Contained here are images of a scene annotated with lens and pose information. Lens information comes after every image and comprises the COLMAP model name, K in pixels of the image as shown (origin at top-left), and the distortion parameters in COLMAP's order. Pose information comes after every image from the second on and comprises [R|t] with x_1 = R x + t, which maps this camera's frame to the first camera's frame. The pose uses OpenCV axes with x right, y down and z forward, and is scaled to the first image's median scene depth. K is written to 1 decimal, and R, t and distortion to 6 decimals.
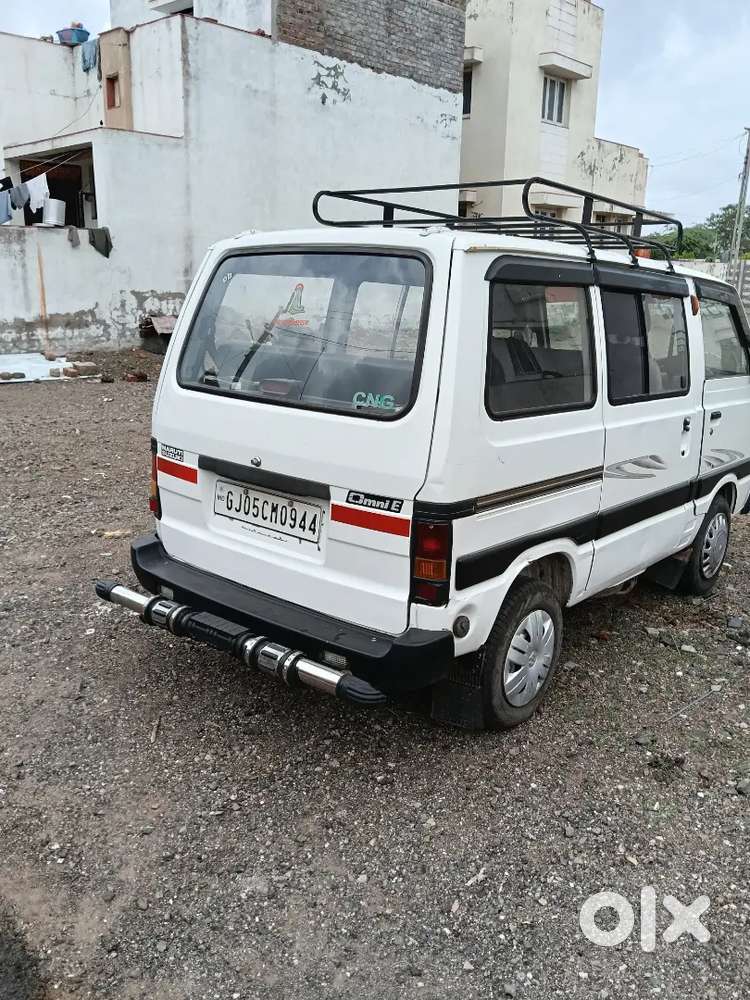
lens RADIAL K [[834.9, 0, 375.7], [0, 834.9, 501.8], [0, 0, 1]] dist [0.028181, -0.071319]
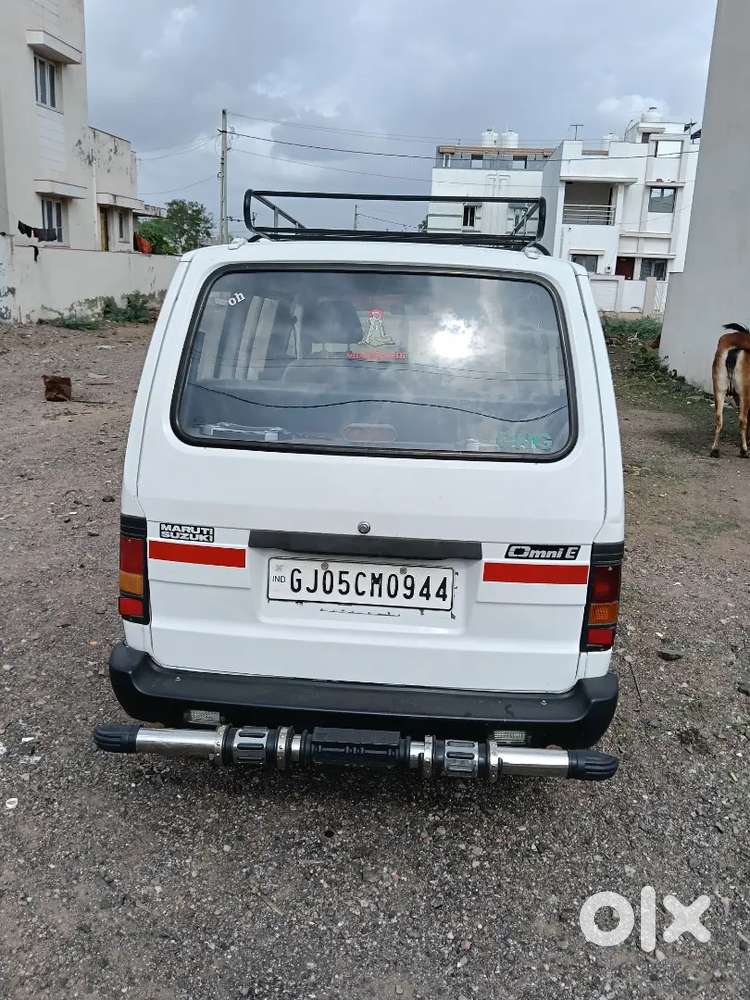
lens RADIAL K [[838.7, 0, 375.0], [0, 838.7, 500.0], [0, 0, 1]] dist [0.061569, -0.141549]
pose [[0.815458, -0.138711, 0.561950, -0.562414], [0.136197, 0.989584, 0.046631, -0.106198], [-0.562565, 0.038510, 0.825856, 0.297411]]
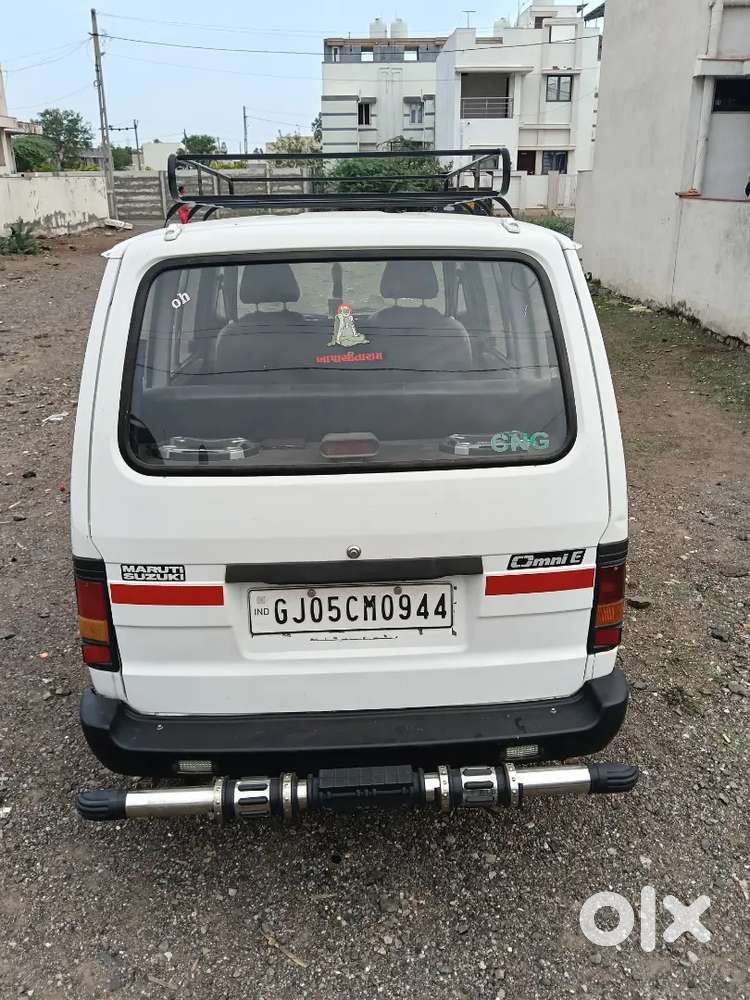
lens RADIAL K [[834.9, 0, 375.7], [0, 834.9, 501.8], [0, 0, 1]] dist [0.028181, -0.071319]
pose [[0.739563, -0.272015, 0.615674, -0.543216], [0.209507, 0.962293, 0.173493, -0.204889], [-0.639651, 0.000679, 0.768665, 0.396514]]
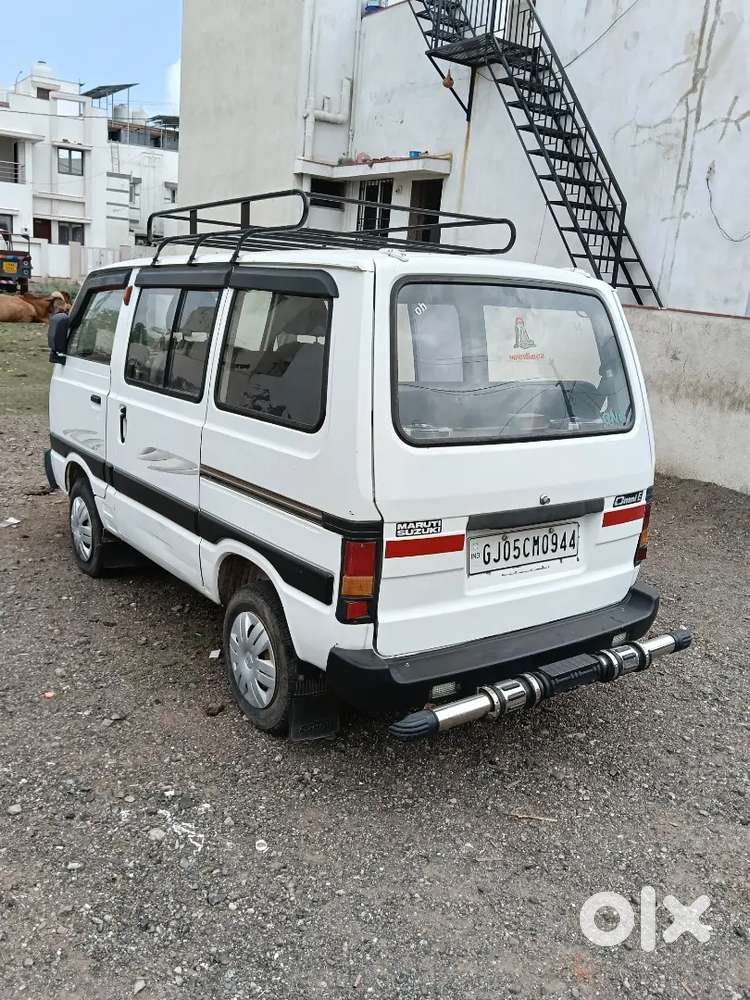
lens RADIAL K [[866.2, 0, 361.8], [0, 866.2, 505.9], [0, 0, 1]] dist [-0.010624, -0.006439]
pose [[0.255752, -0.250438, 0.933741, -1.108057], [0.189764, 0.960077, 0.205526, -0.280086], [-0.947935, 0.124627, 0.293066, 0.858179]]
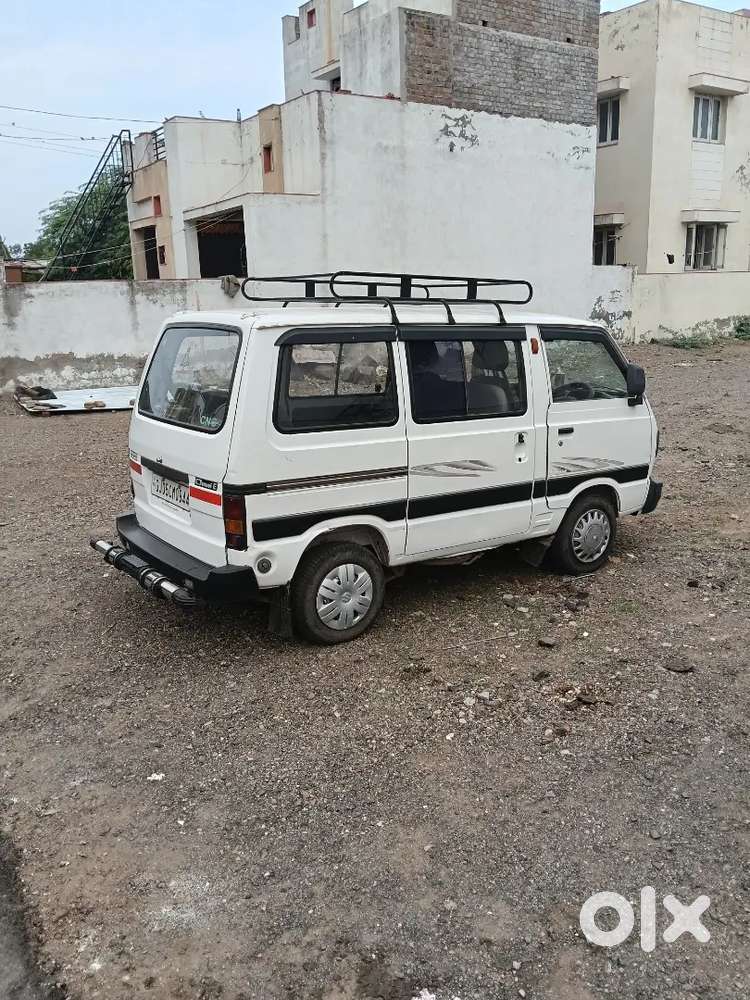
lens RADIAL K [[834.9, 0, 375.7], [0, 834.9, 501.8], [0, 0, 1]] dist [0.028181, -0.071319]
pose [[0.968256, 0.016314, -0.249427, 0.617140], [-0.021779, 0.999579, -0.019167, 0.049422], [0.249009, 0.023991, 0.968204, -0.413705]]
